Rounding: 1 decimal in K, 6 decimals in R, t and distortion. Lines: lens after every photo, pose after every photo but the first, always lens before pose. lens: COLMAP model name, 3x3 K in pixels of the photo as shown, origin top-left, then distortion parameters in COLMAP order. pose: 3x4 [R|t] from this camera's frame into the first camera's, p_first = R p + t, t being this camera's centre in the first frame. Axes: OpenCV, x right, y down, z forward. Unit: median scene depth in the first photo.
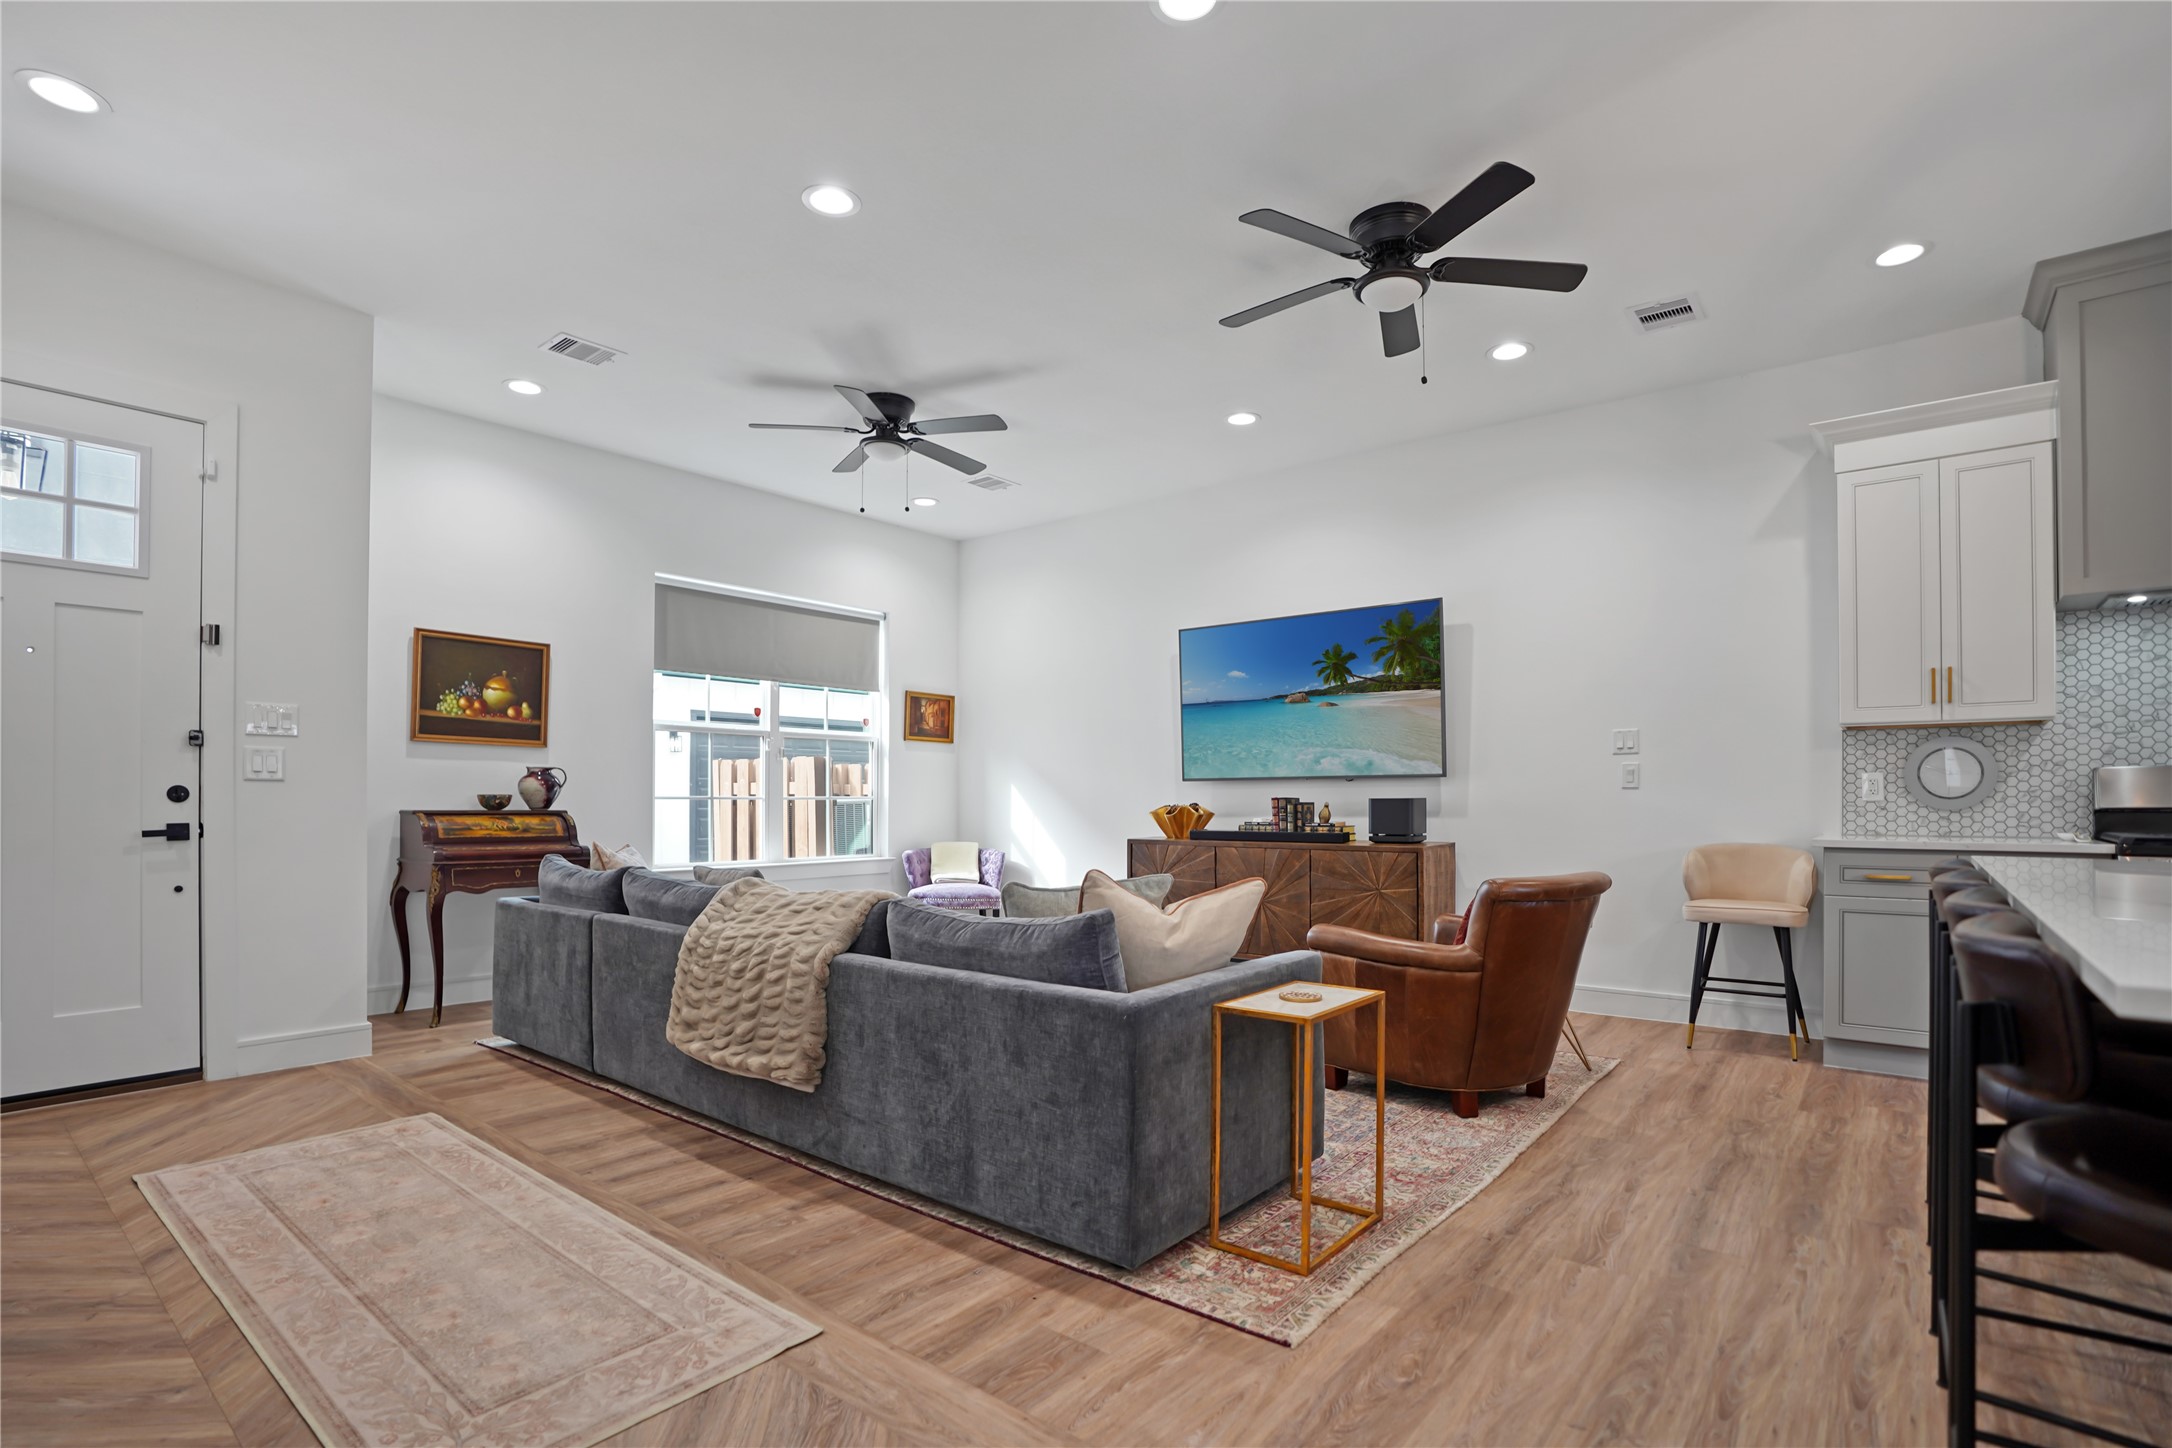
lens RADIAL K [[1023.4, 0, 1087.3], [0, 1023.4, 785.6], [0, 0, 1]] dist [-0.065988, 0.026783]
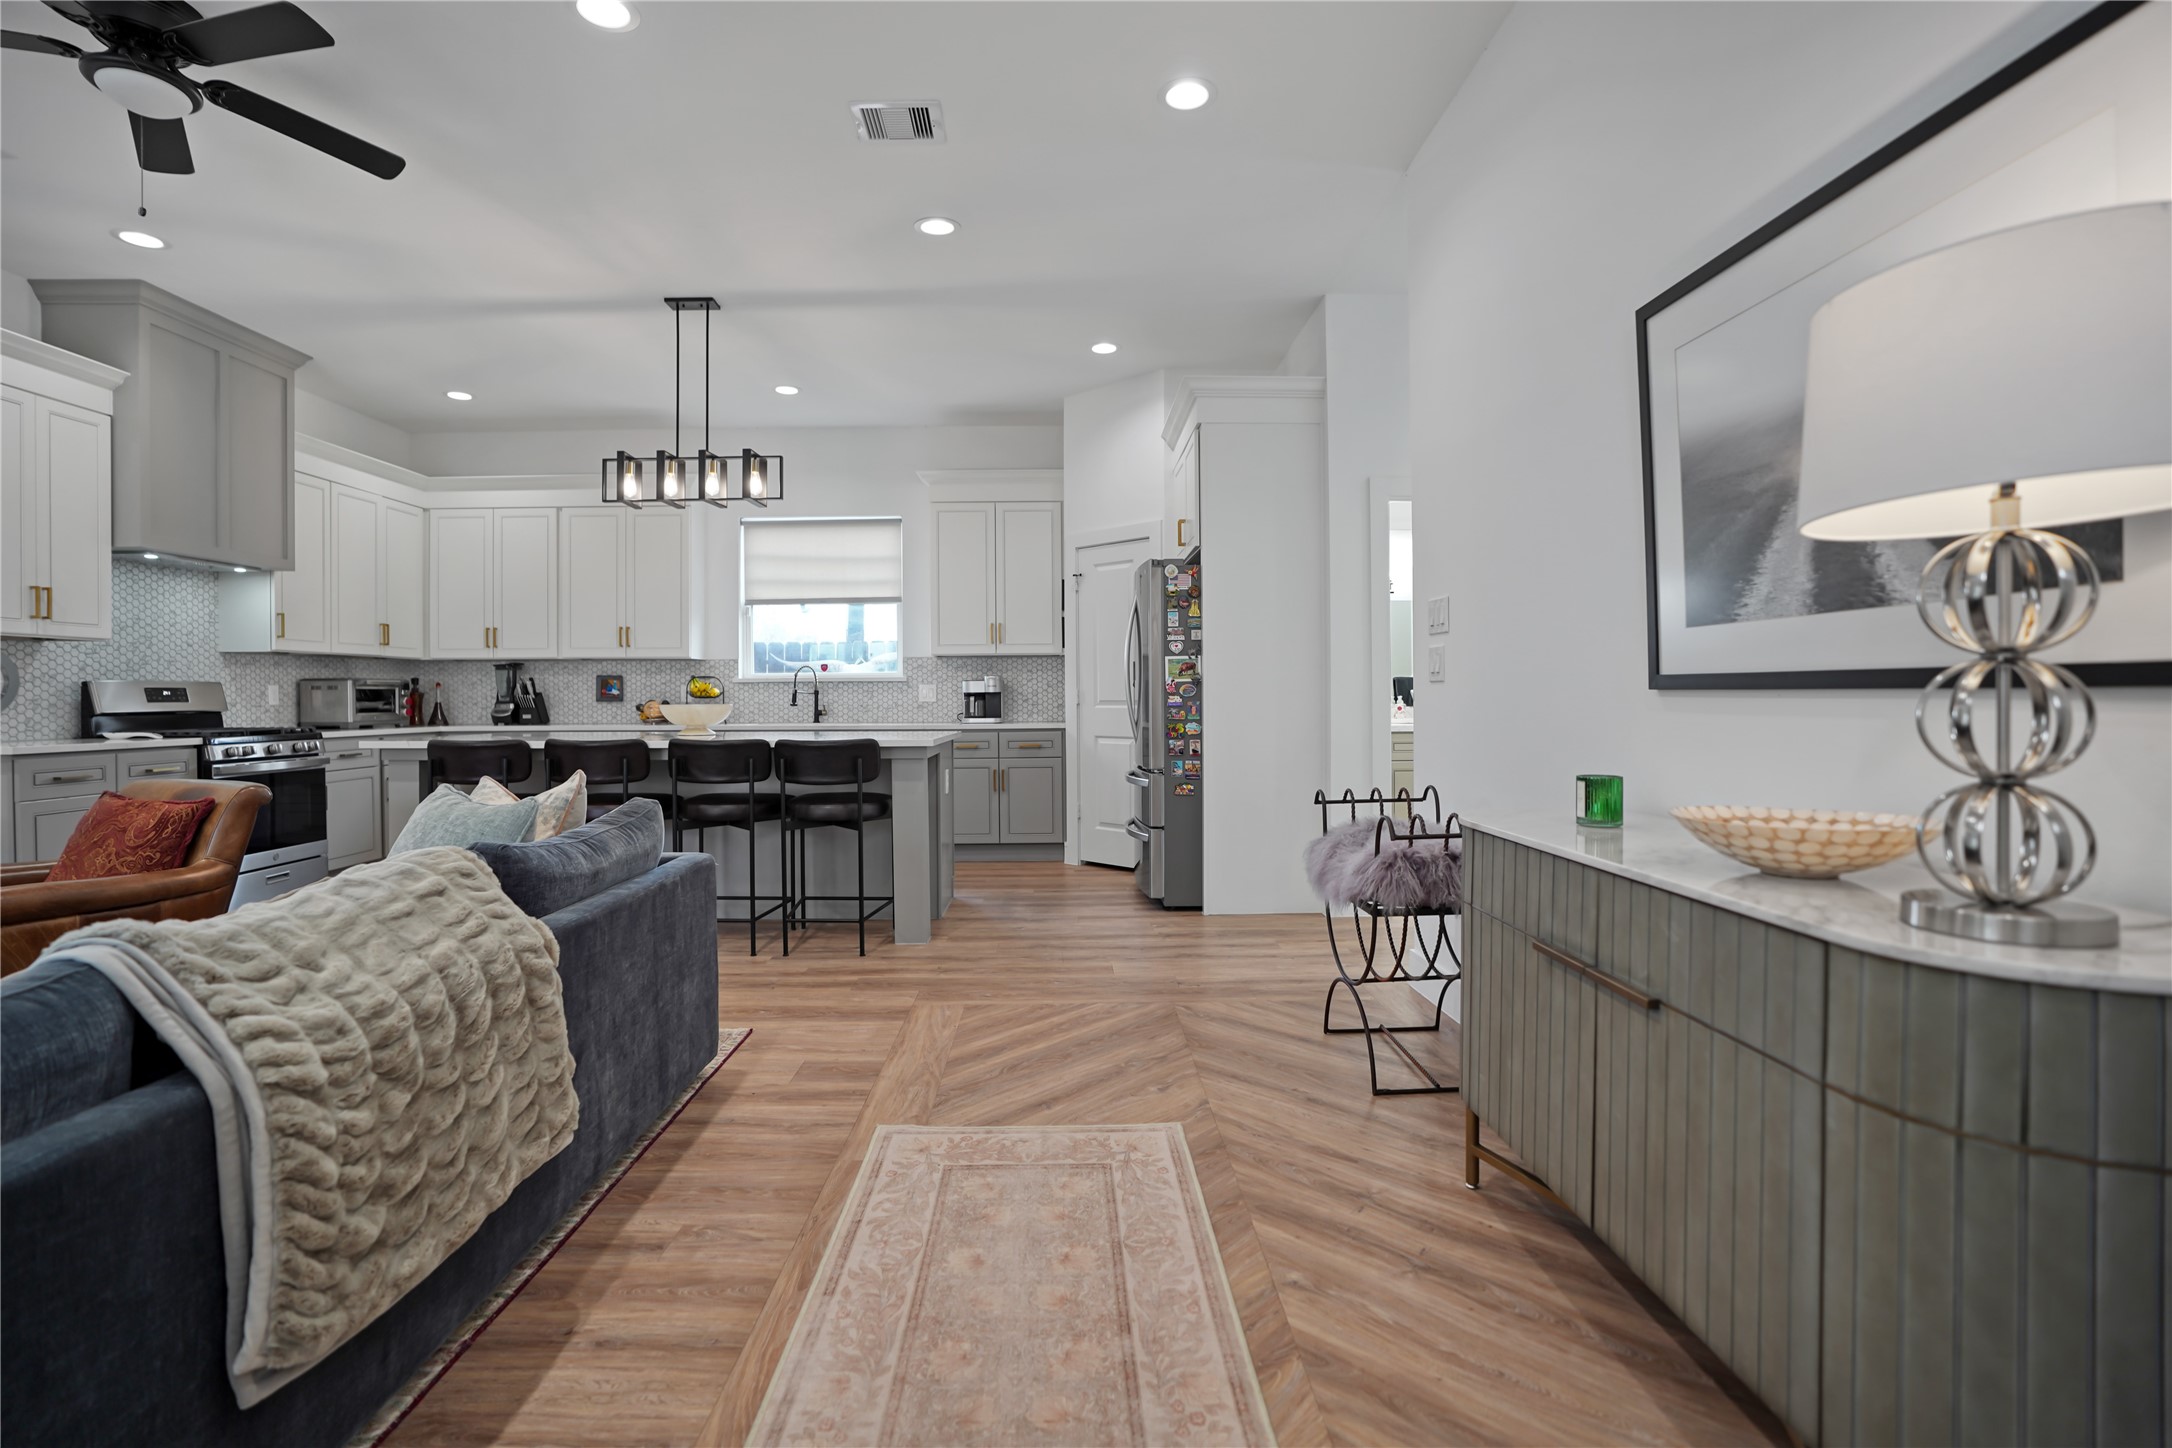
lens RADIAL K [[976.2, 0, 1056.3], [0, 976.2, 701.9], [0, 0, 1]] dist [-0.059538, 0.012288]
pose [[-0.619439, -0.000033, 0.785045, -0.708546], [-0.003268, 0.999991, -0.002537, 0.008041], [-0.785038, -0.004137, -0.619433, 0.827365]]
